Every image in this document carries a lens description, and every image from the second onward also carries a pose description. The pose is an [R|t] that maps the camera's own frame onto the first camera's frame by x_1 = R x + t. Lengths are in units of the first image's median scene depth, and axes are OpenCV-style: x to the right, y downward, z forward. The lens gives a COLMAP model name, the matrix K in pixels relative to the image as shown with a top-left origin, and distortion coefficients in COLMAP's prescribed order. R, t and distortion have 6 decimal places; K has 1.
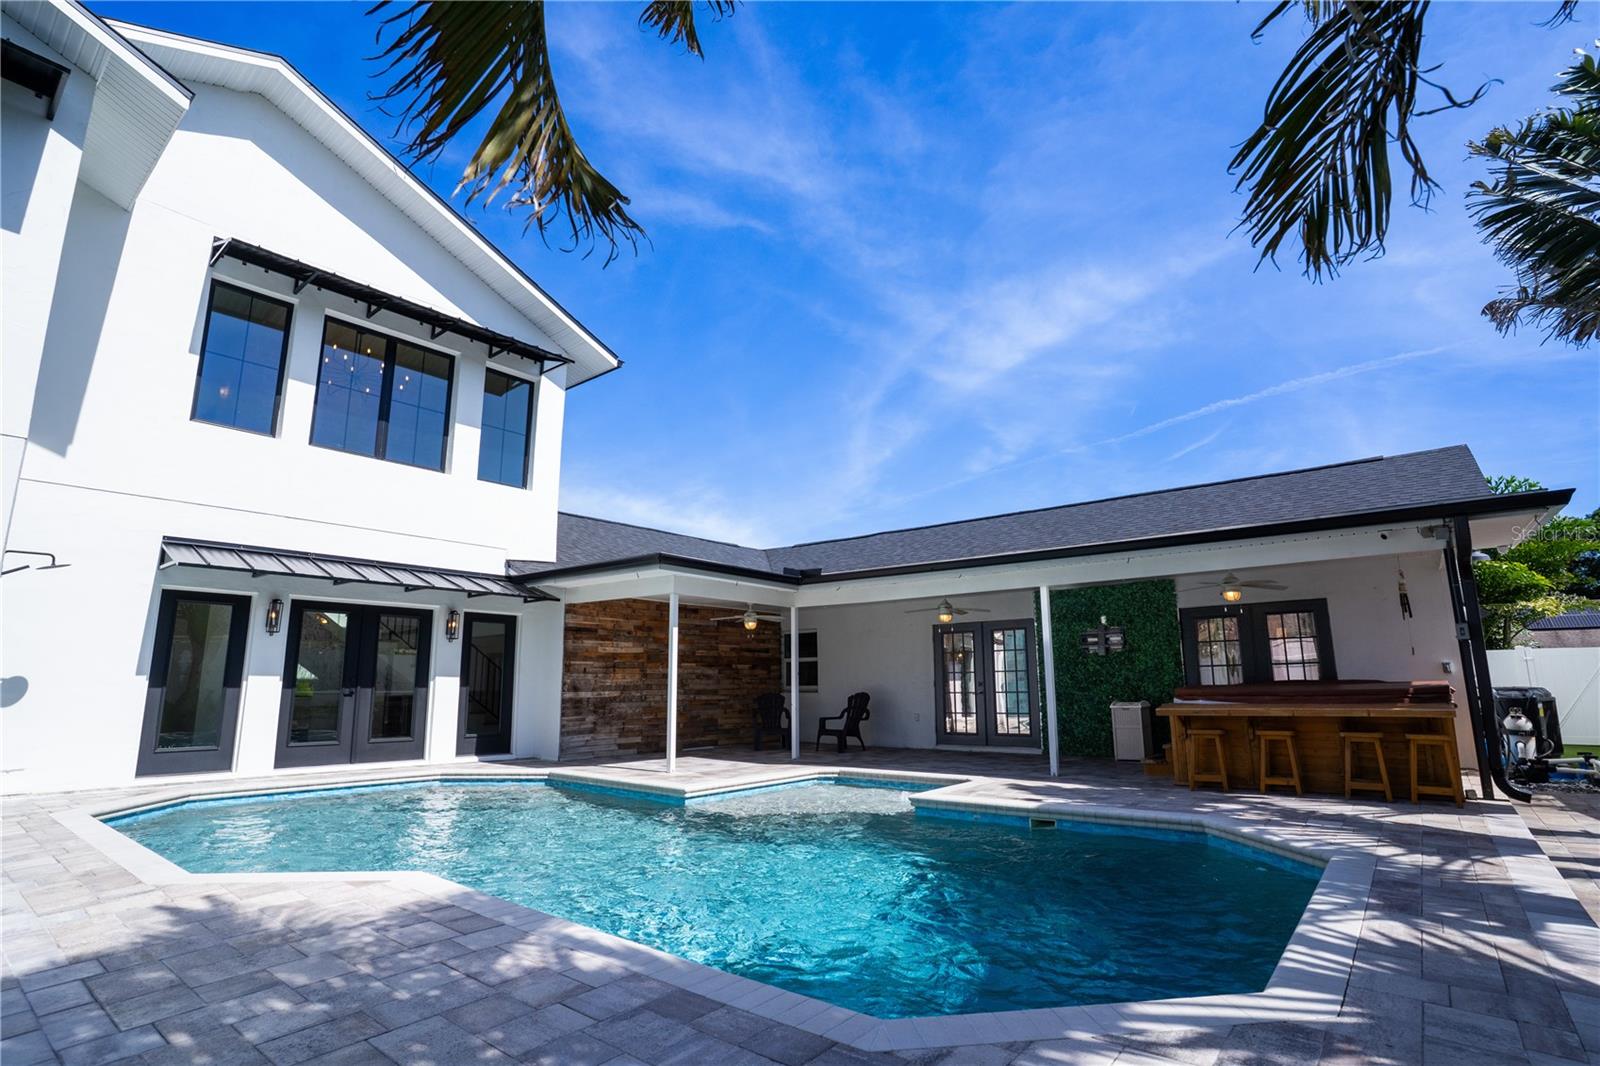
lens RADIAL K [[767.3, 0, 814.8], [0, 767.3, 537.2], [0, 0, 1]] dist [-0.089684, 0.031818]
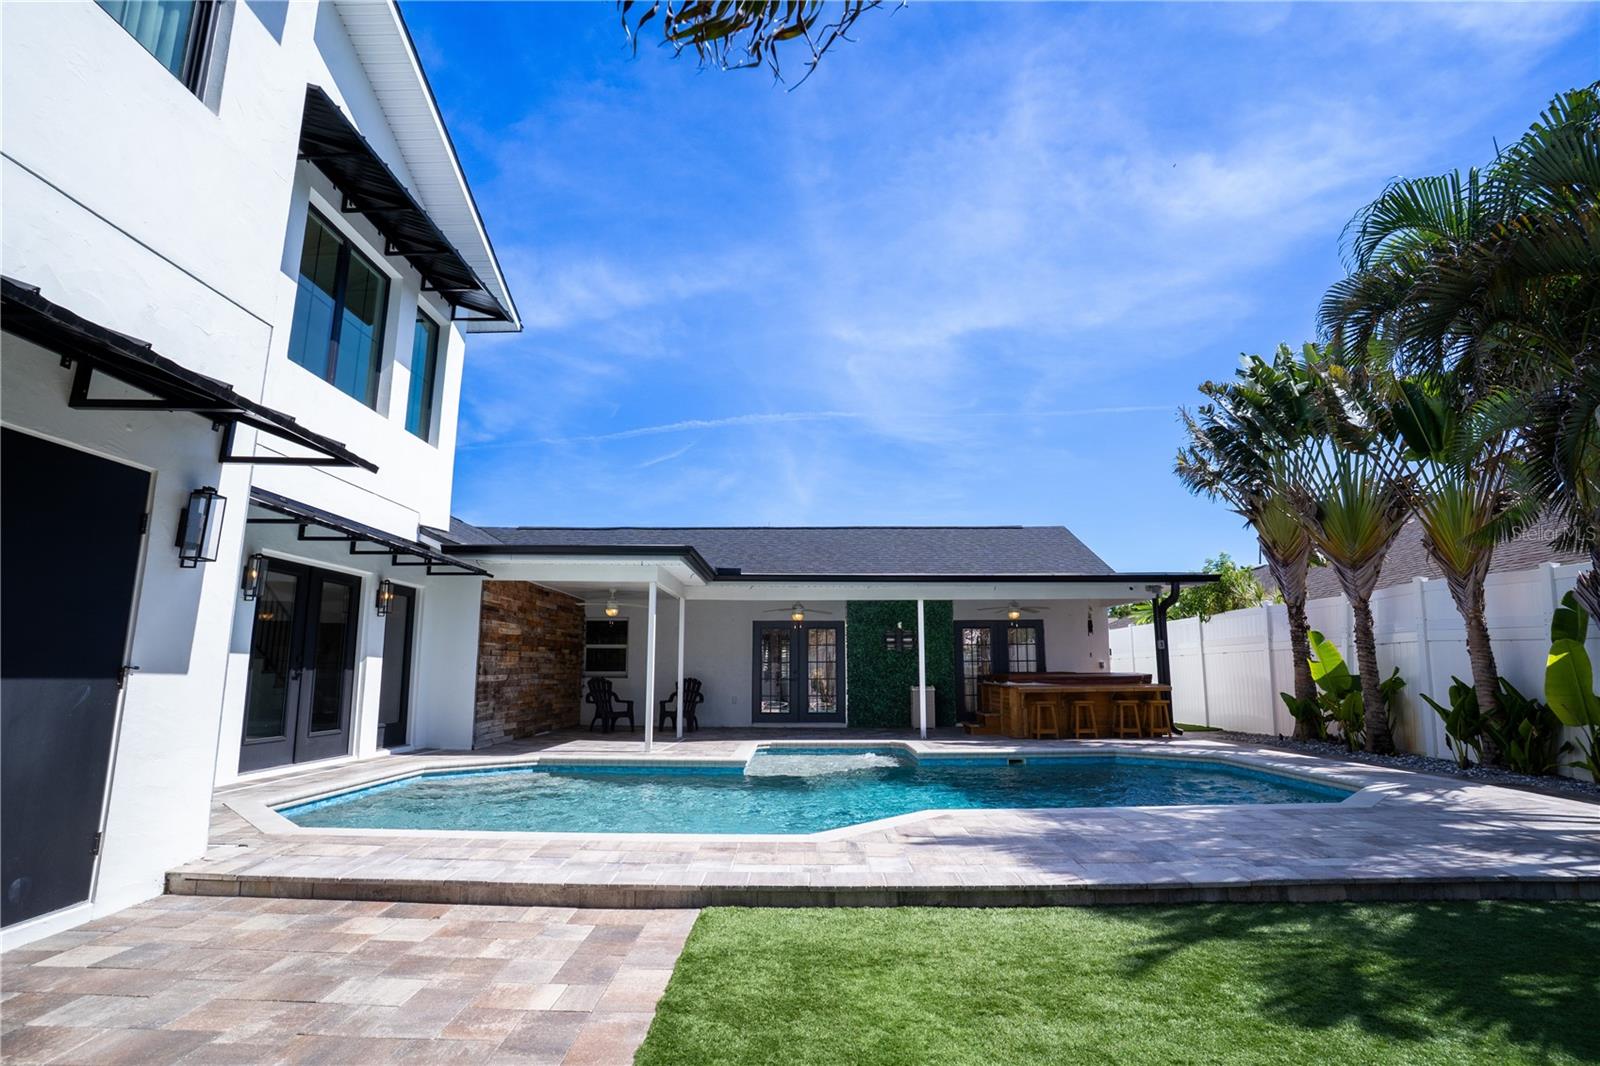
lens RADIAL K [[778.4, 0, 800.0], [0, 778.4, 533.0], [0, 0, 1]] dist [-0.063172, 0.023465]
pose [[0.787198, 0.118033, 0.605299, -0.615238], [-0.122908, 0.991850, -0.033568, 0.015204], [-0.604328, -0.047971, 0.795290, 0.023010]]
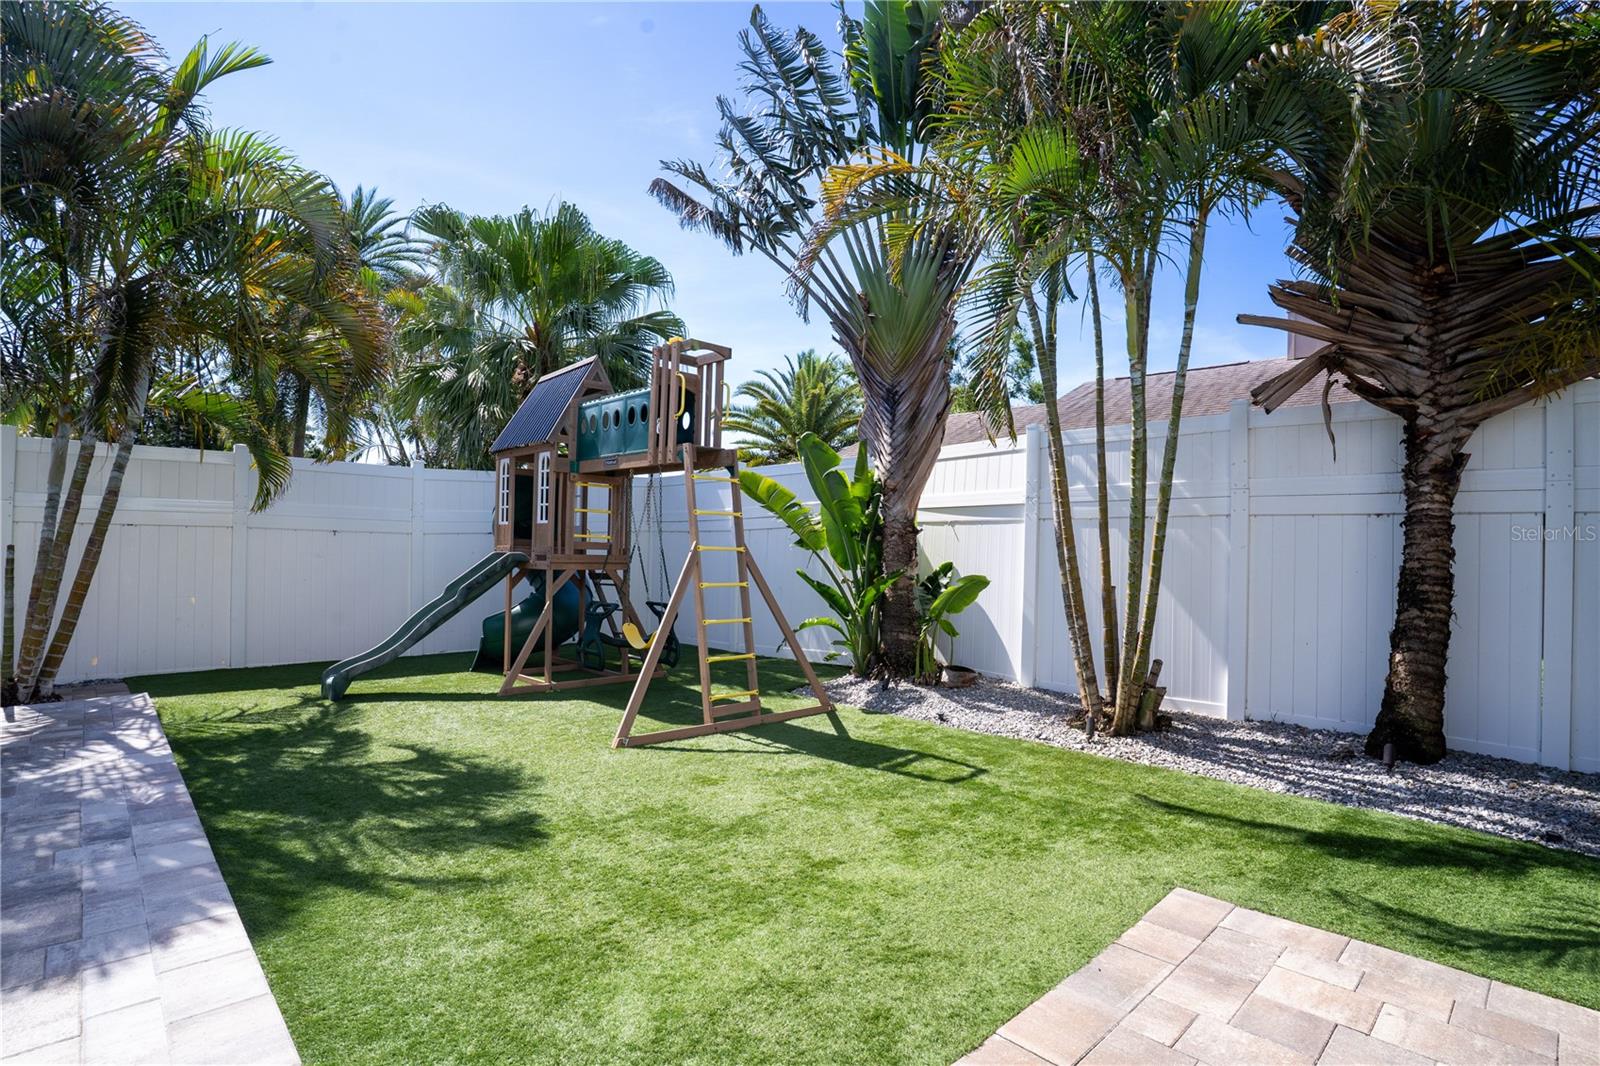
lens RADIAL K [[778.4, 0, 800.0], [0, 778.4, 533.0], [0, 0, 1]] dist [-0.063172, 0.023465]
pose [[-0.991742, -0.003127, 0.128208, -0.485114], [-0.027239, 0.982030, -0.186746, 0.069687], [-0.125321, -0.188696, -0.974006, 0.429576]]
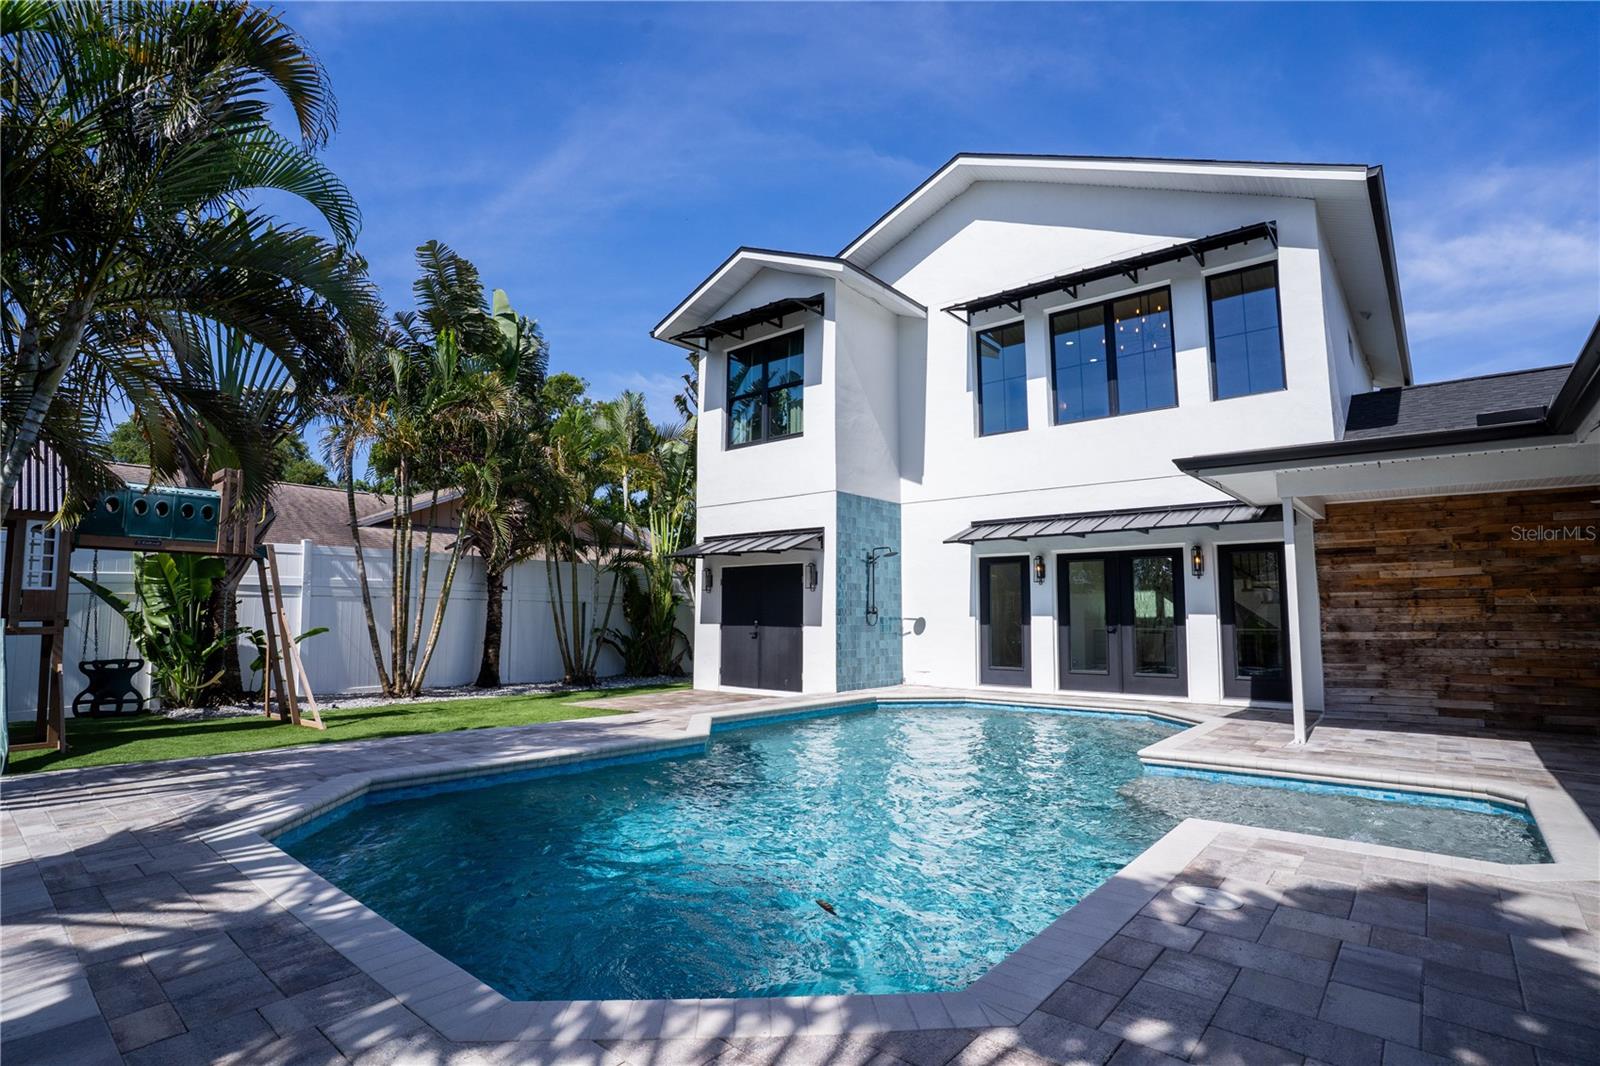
lens RADIAL K [[778.4, 0, 800.0], [0, 778.4, 533.0], [0, 0, 1]] dist [-0.063172, 0.023465]
pose [[-0.018887, -0.100676, -0.994740, 0.479566], [0.182517, 0.977852, -0.102432, 0.085480], [0.983021, -0.183492, -0.000094, 0.484530]]
